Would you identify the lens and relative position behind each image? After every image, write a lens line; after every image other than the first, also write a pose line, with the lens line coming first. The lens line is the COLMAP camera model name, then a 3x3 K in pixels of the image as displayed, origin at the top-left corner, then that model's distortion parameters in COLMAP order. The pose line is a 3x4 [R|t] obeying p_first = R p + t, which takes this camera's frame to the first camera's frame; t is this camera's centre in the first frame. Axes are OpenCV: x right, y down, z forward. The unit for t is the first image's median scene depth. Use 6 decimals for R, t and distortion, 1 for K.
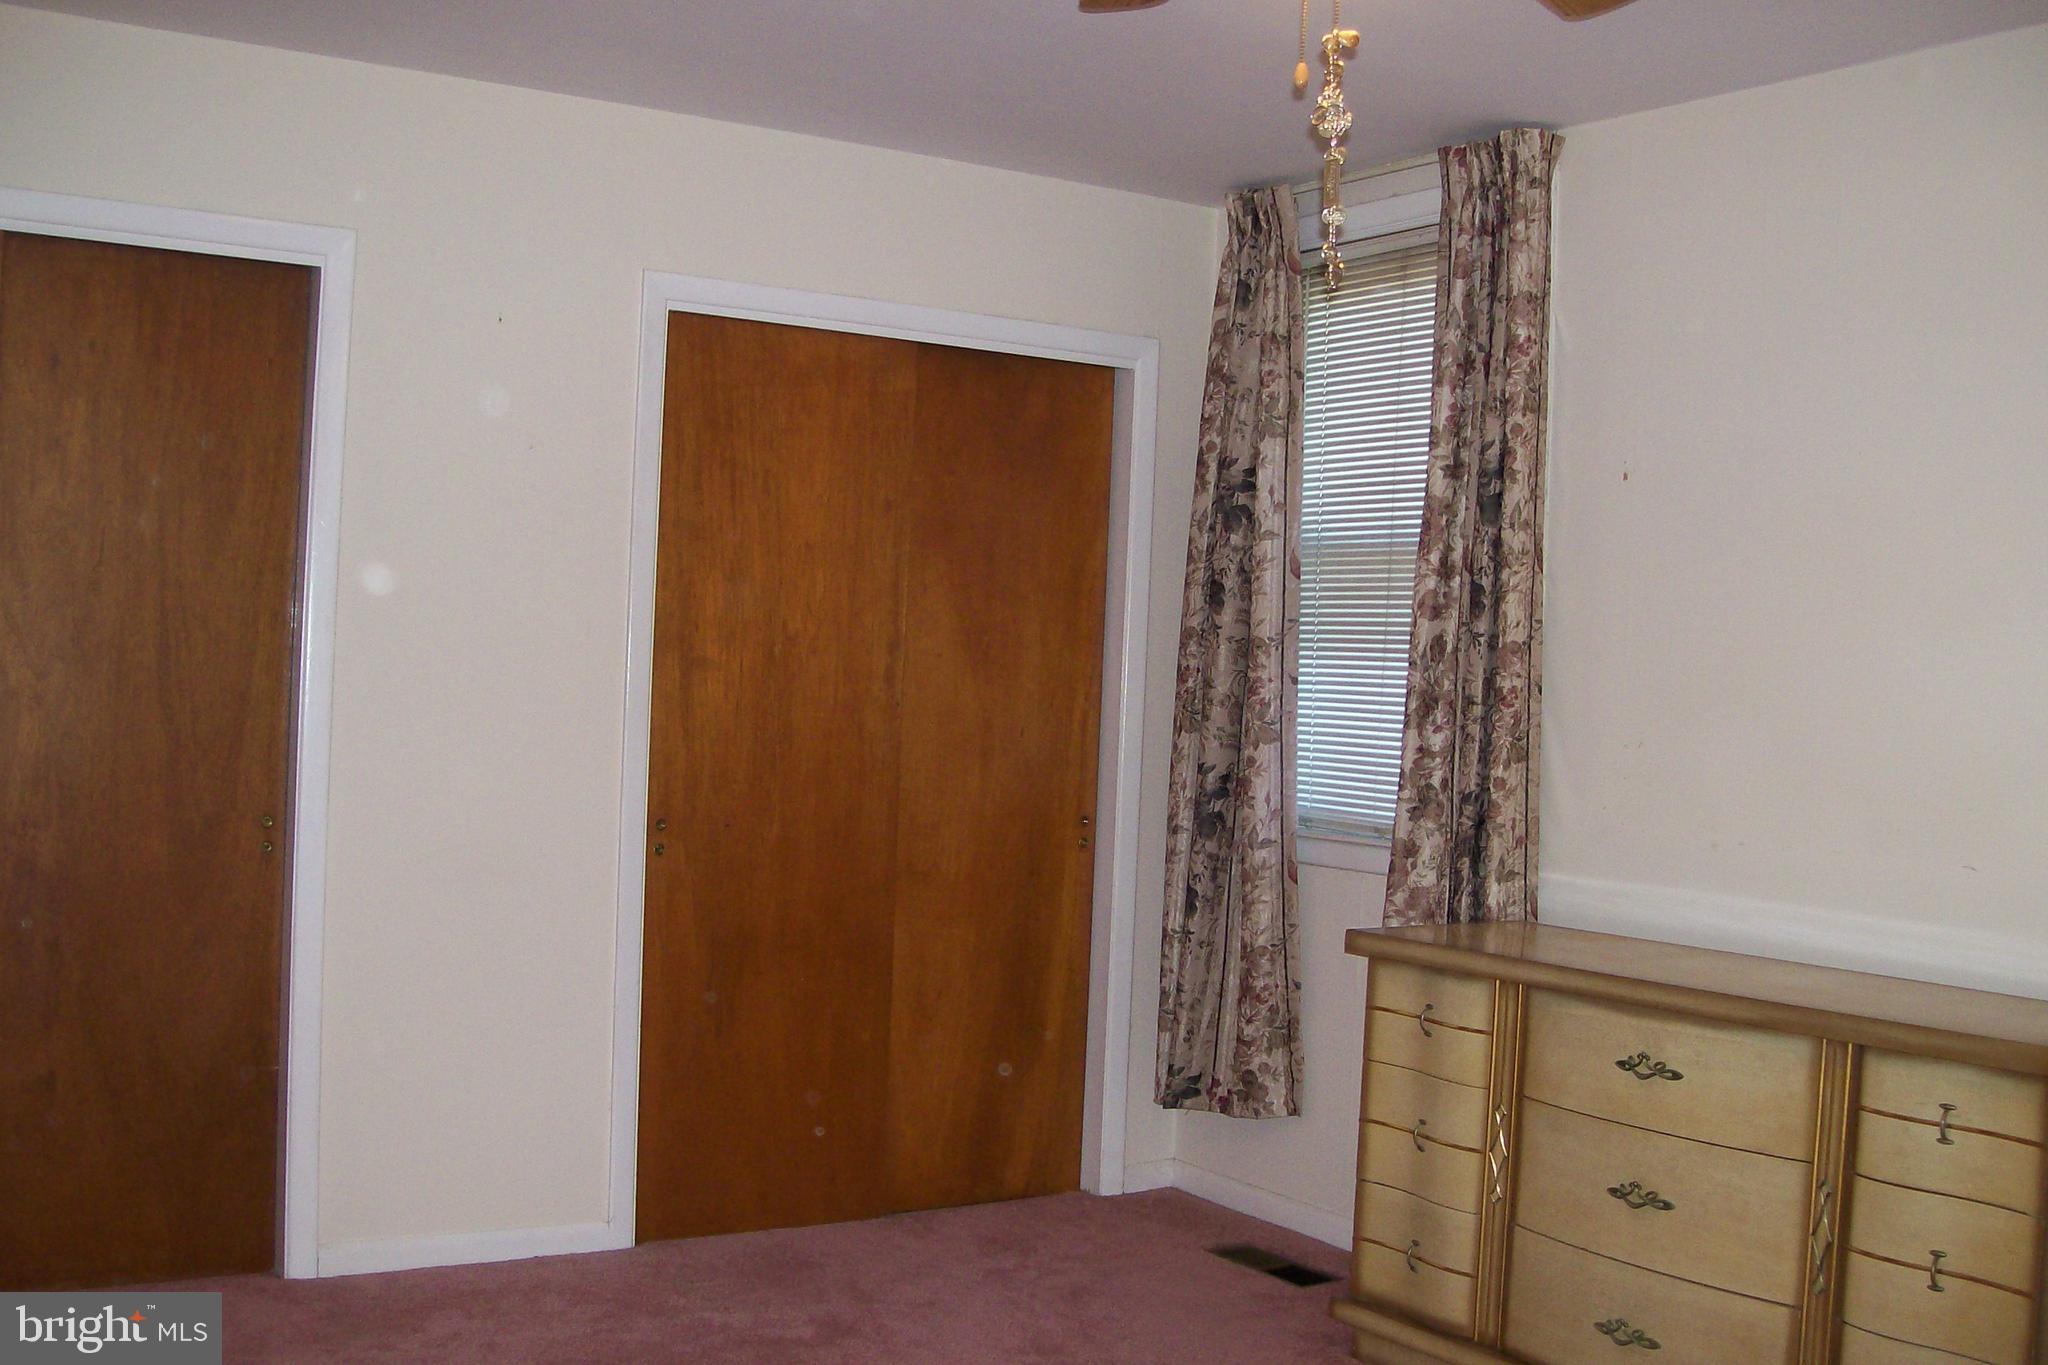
lens RADIAL K [[2218.6, 0, 1059.9], [0, 2218.6, 655.4], [0, 0, 1]] dist [-0.179023, 0.149418]
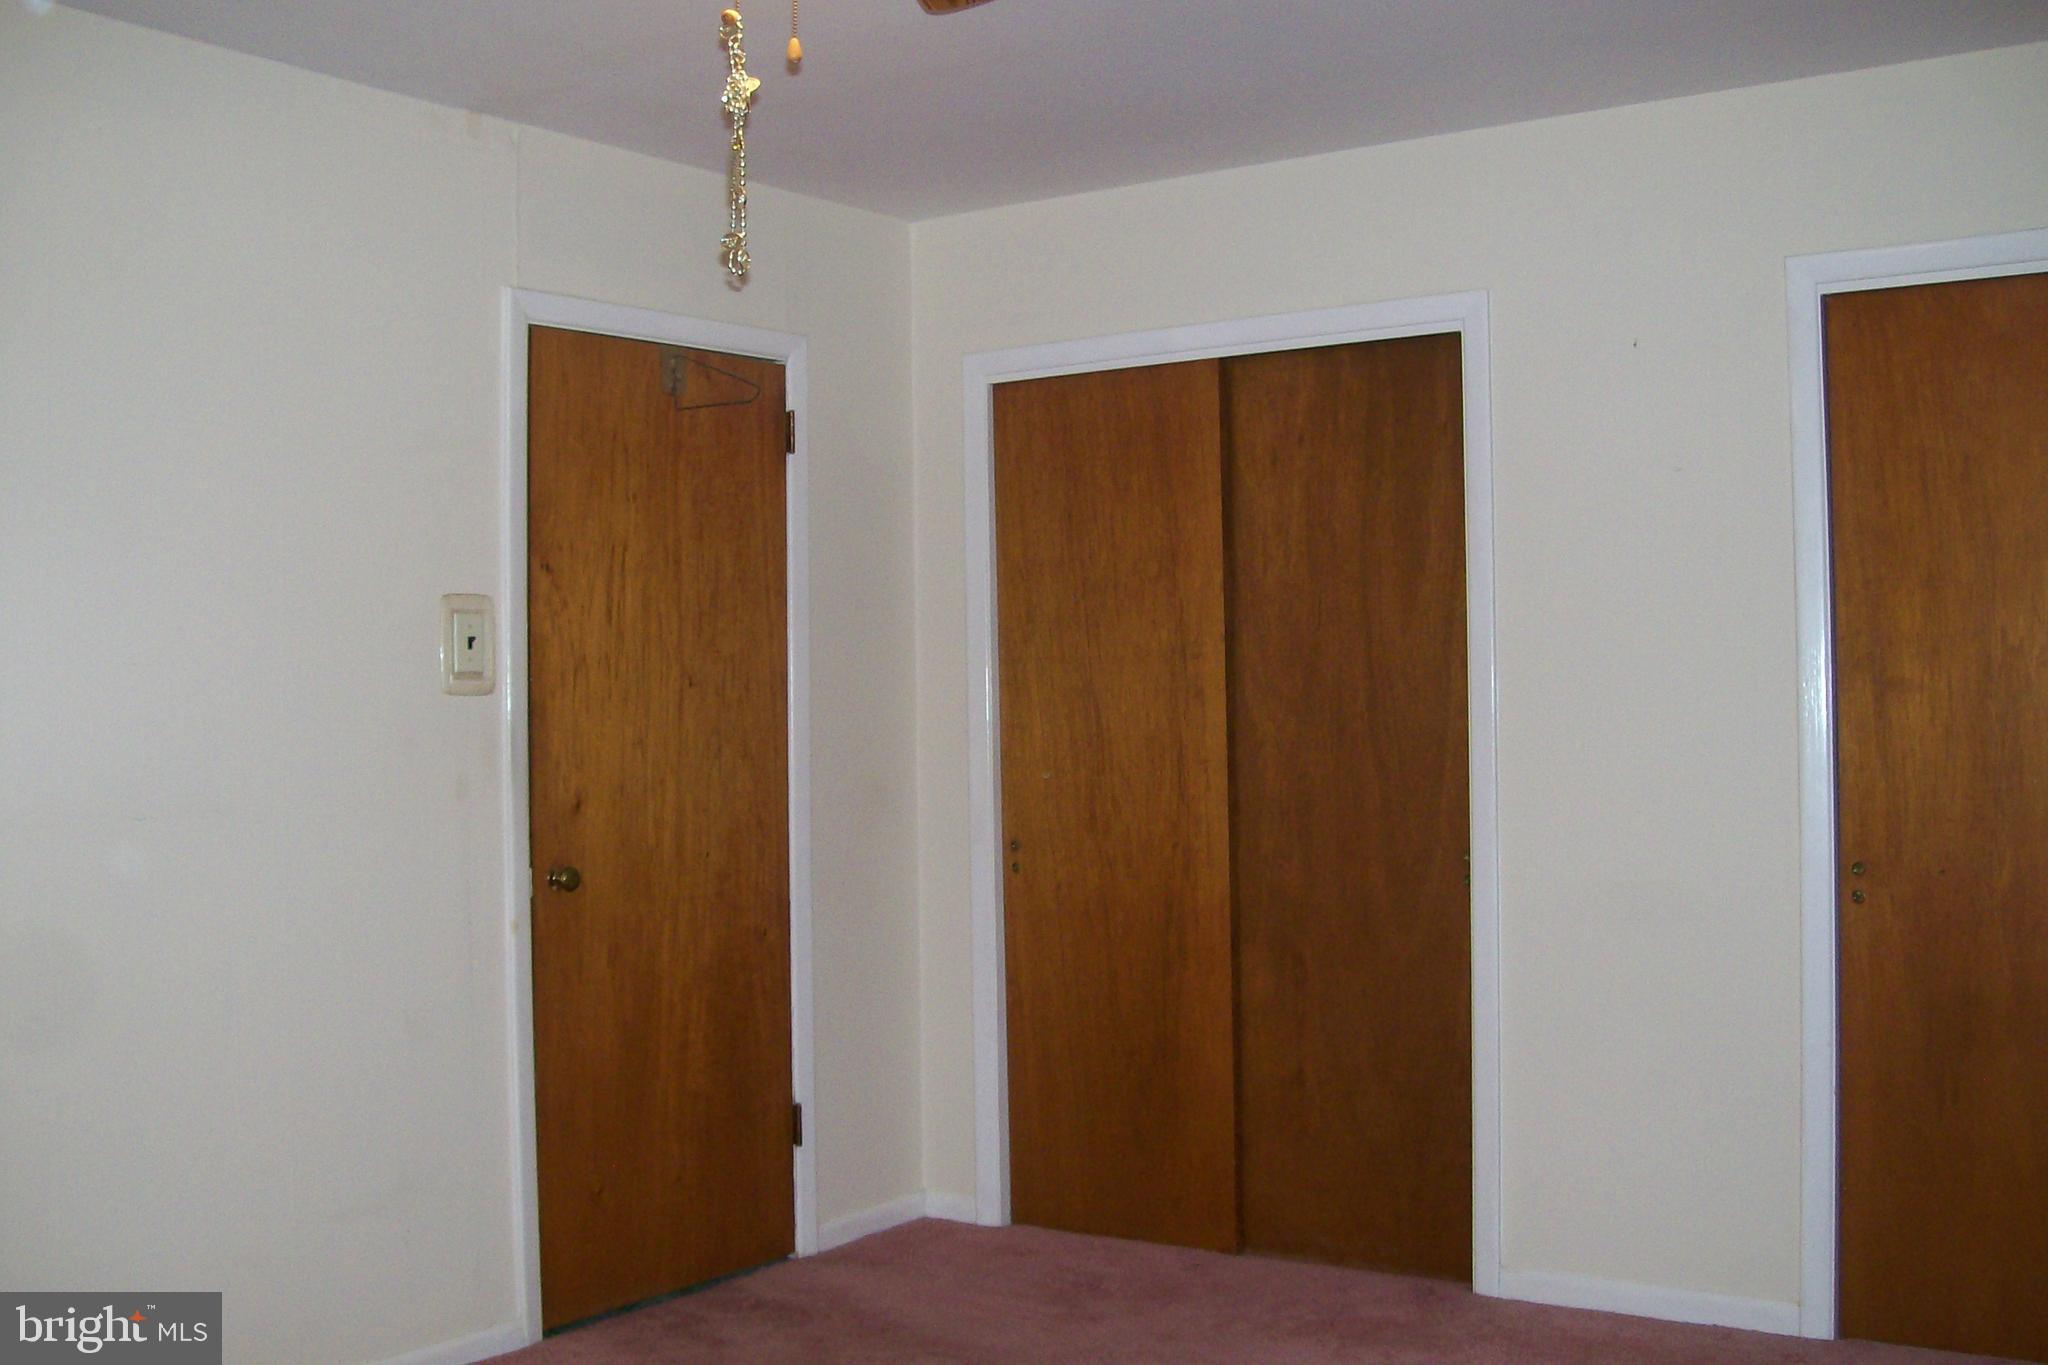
lens RADIAL K [[2259.5, 0, 1024.0], [0, 2259.5, 682.5], [0, 0, 1]] dist [-0.111274, -0.013606]
pose [[0.381936, -0.051883, -0.922731, 0.513443], [0.039032, 0.998438, -0.039984, 0.024060], [0.923364, -0.020745, 0.383365, 0.339202]]
